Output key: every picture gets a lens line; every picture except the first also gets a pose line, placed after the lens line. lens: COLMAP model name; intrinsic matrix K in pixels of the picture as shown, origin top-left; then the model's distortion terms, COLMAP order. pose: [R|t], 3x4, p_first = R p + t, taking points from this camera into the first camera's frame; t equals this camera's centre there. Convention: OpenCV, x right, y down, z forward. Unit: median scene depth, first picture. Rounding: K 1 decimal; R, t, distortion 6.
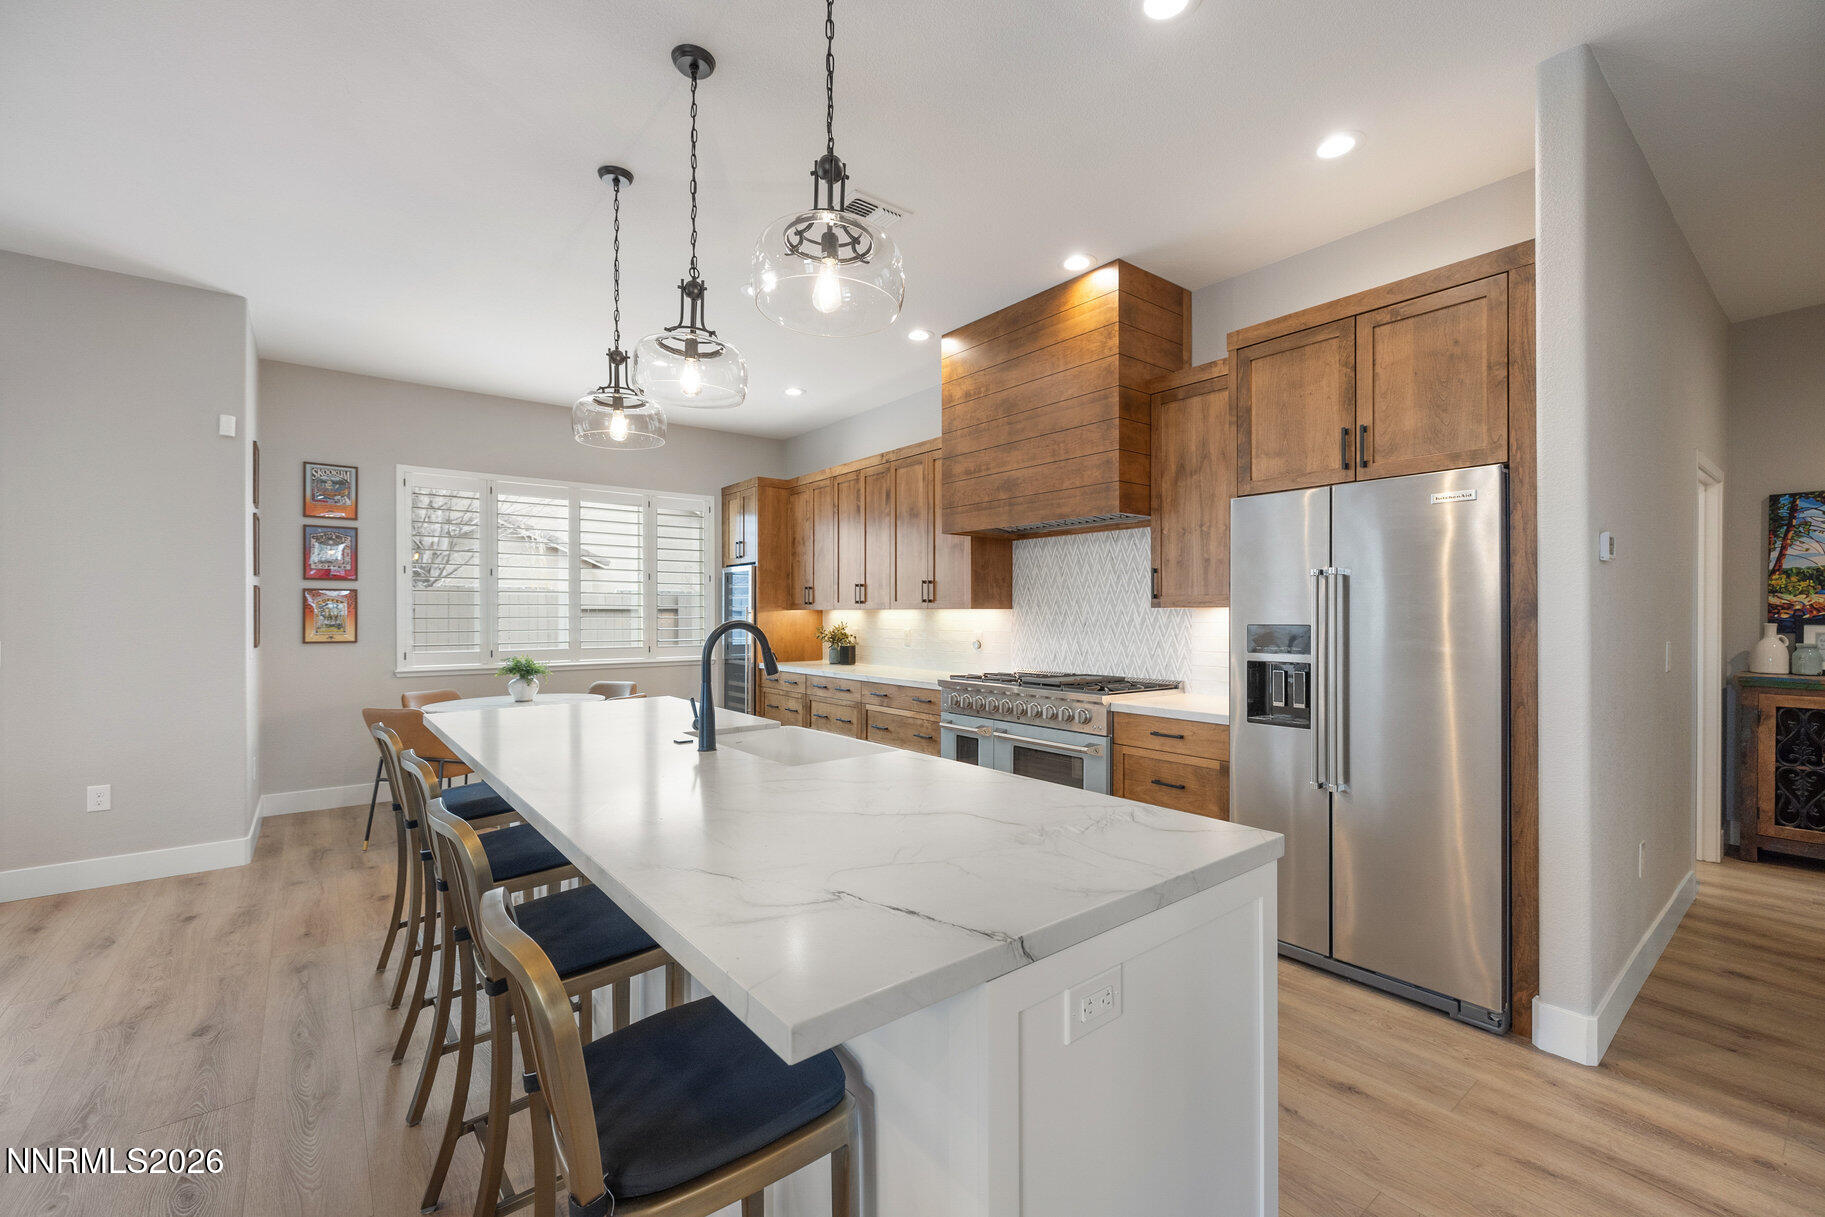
lens RADIAL K [[761.9, 0, 911.9], [0, 761.9, 614.1], [0, 0, 1]] dist [0.001094, 0.000535]
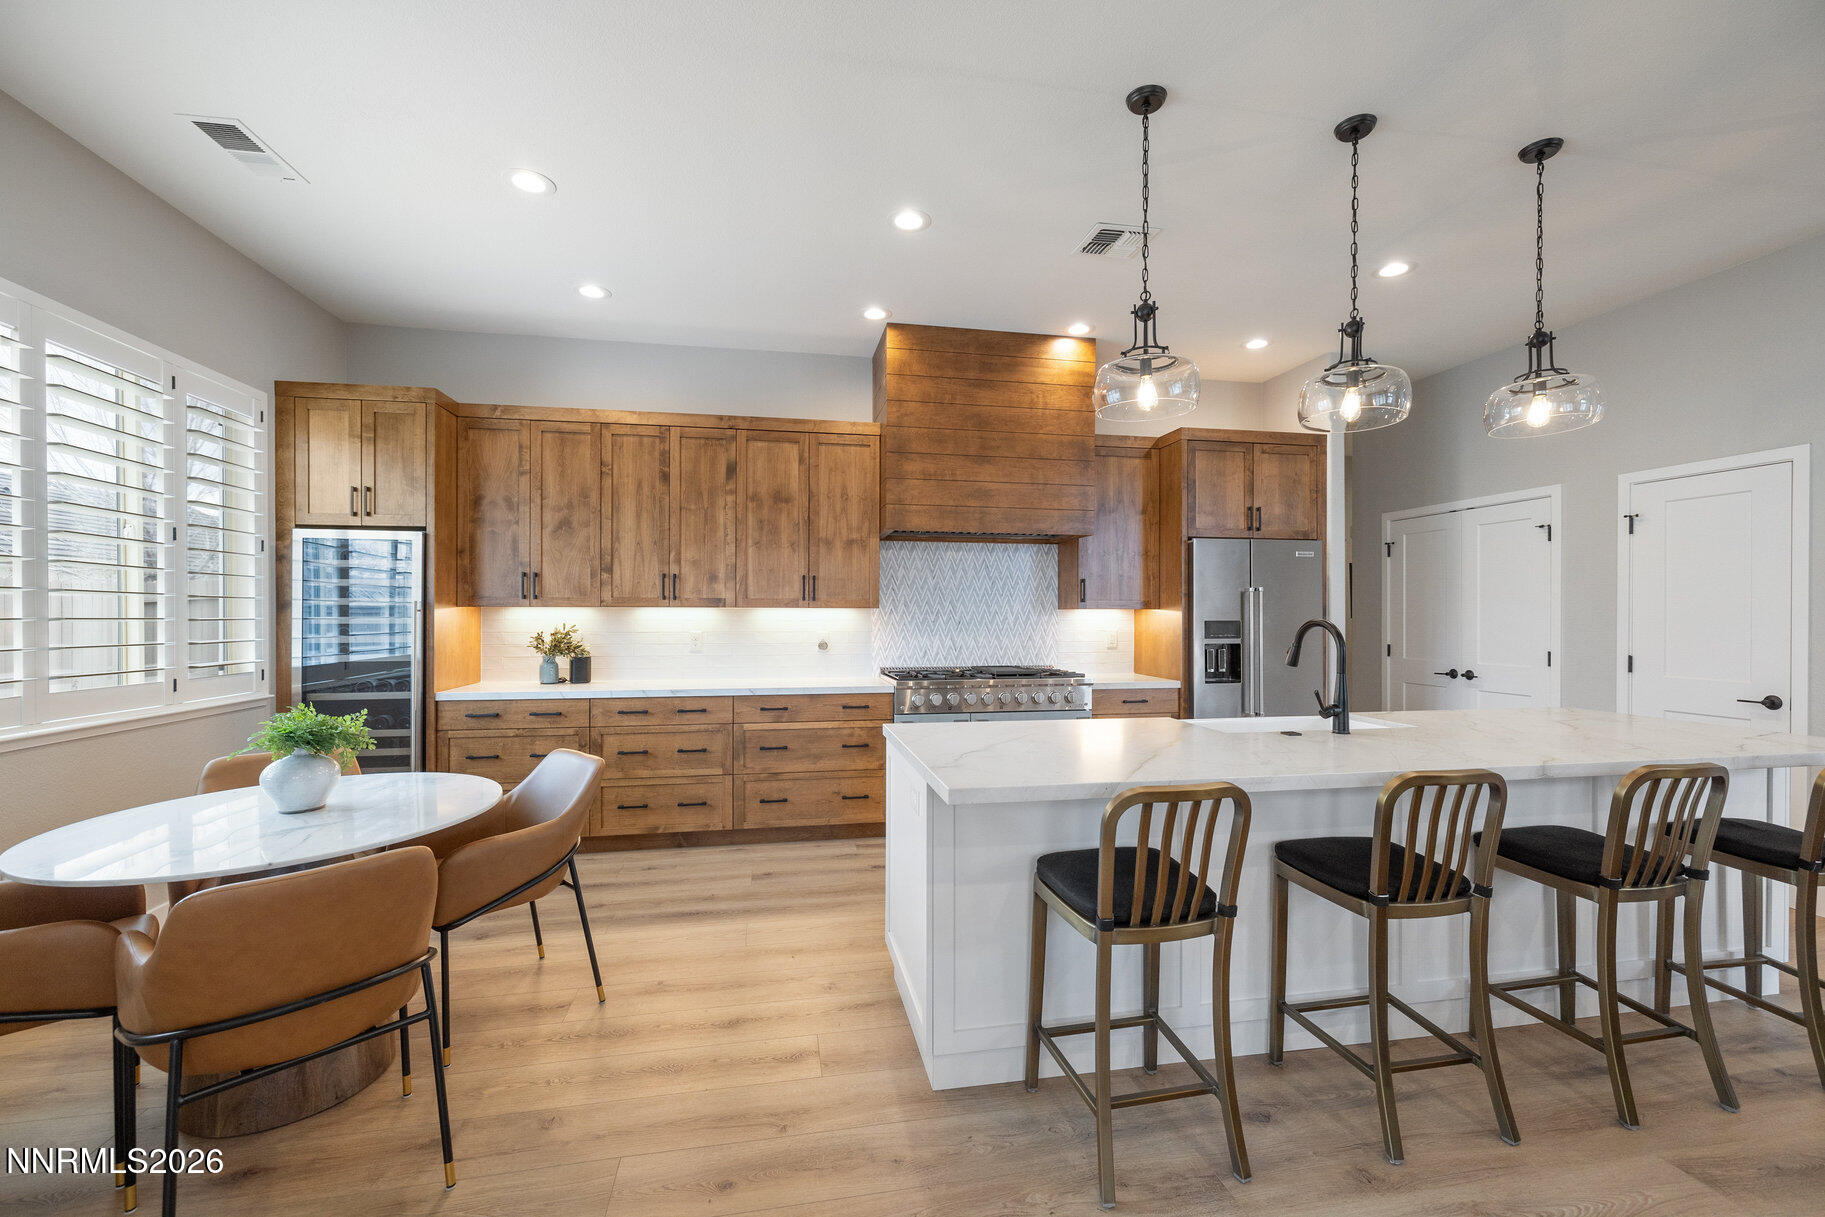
lens RADIAL K [[761.9, 0, 911.9], [0, 761.9, 614.1], [0, 0, 1]] dist [0.001094, 0.000535]
pose [[0.463099, -0.000665, 0.886306, -0.862656], [-0.001363, 0.999998, 0.001463, -0.000950], [-0.886306, -0.001885, 0.463097, 0.574464]]
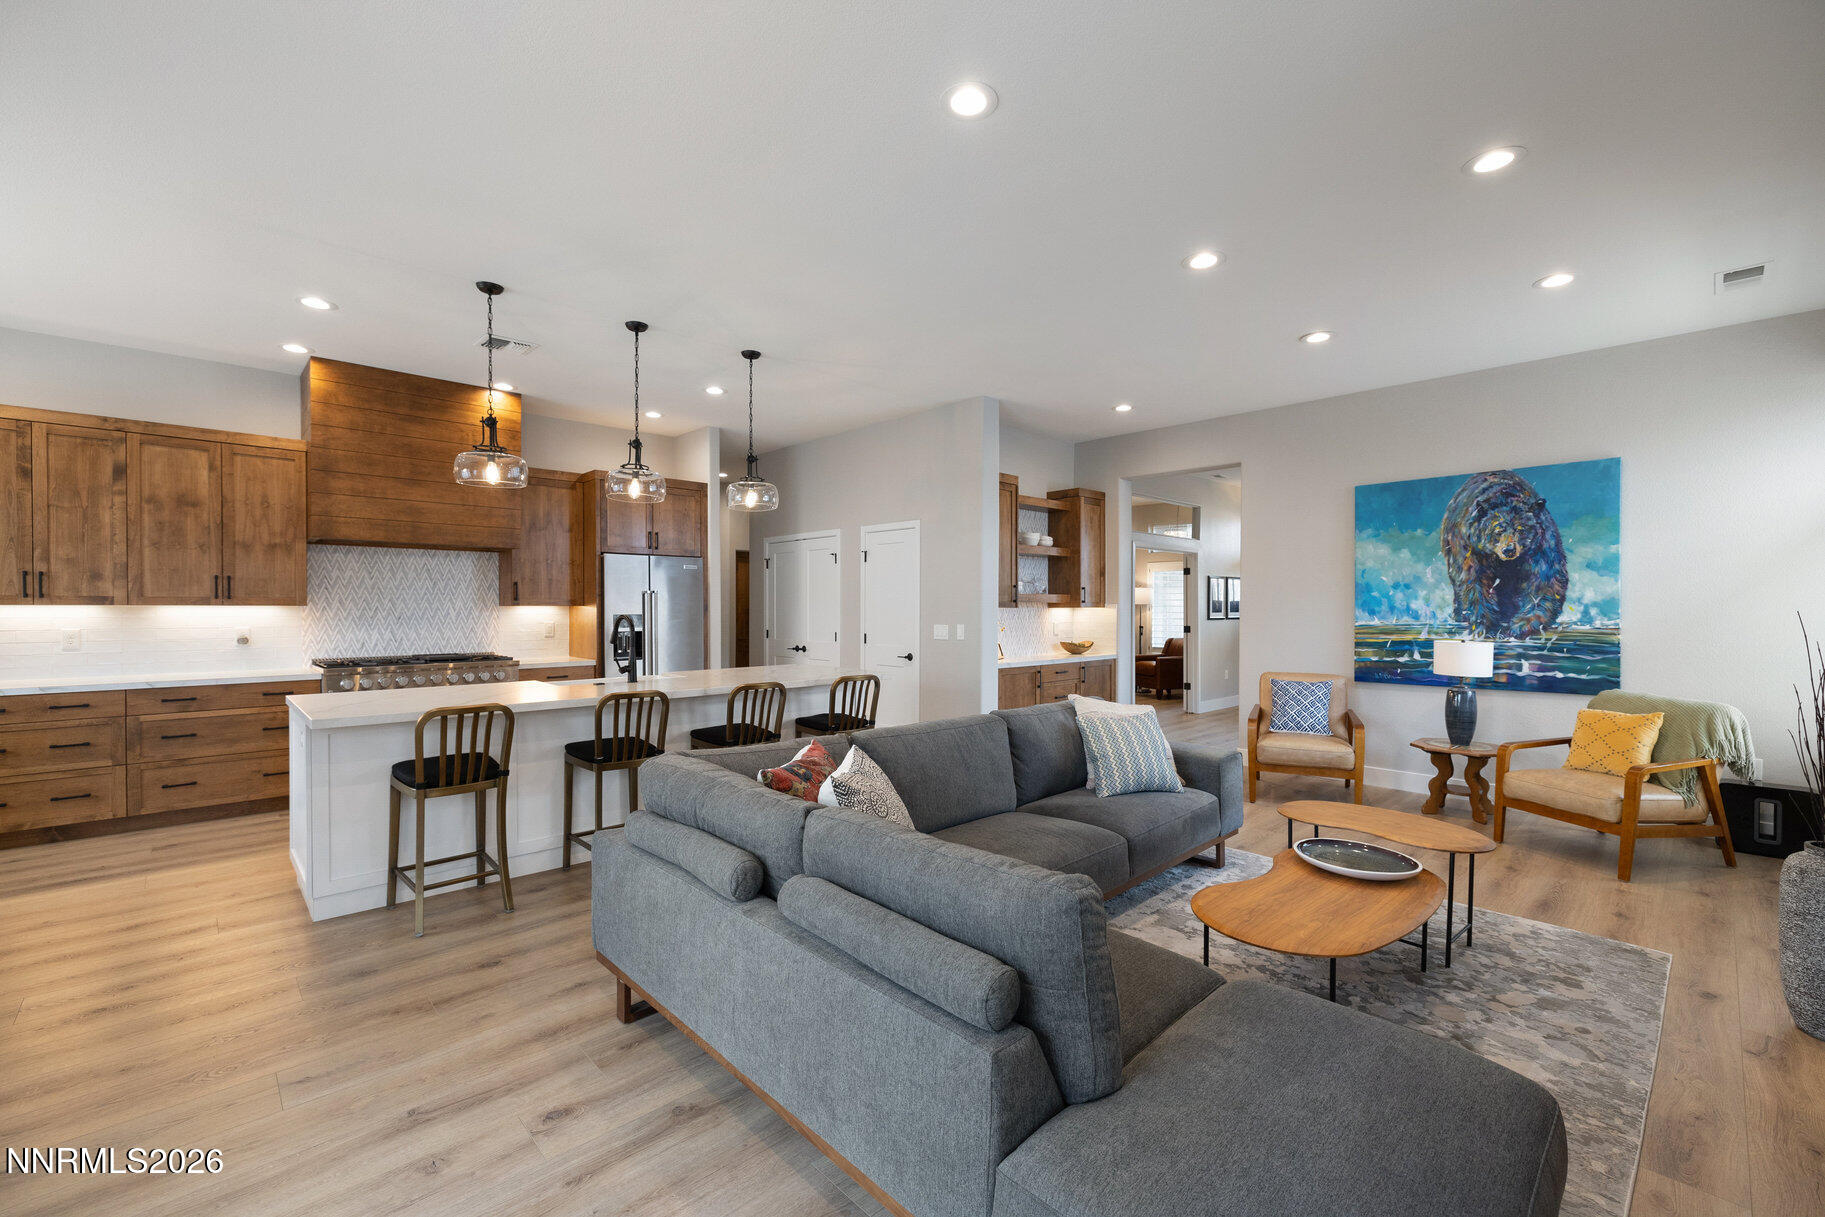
lens RADIAL K [[761.9, 0, 911.9], [0, 761.9, 614.1], [0, 0, 1]] dist [0.001094, 0.000535]
pose [[-0.093952, -0.012640, 0.995497, -1.231183], [-0.001657, 0.999920, 0.012540, -0.011340], [-0.995575, -0.000471, -0.093965, 0.266600]]
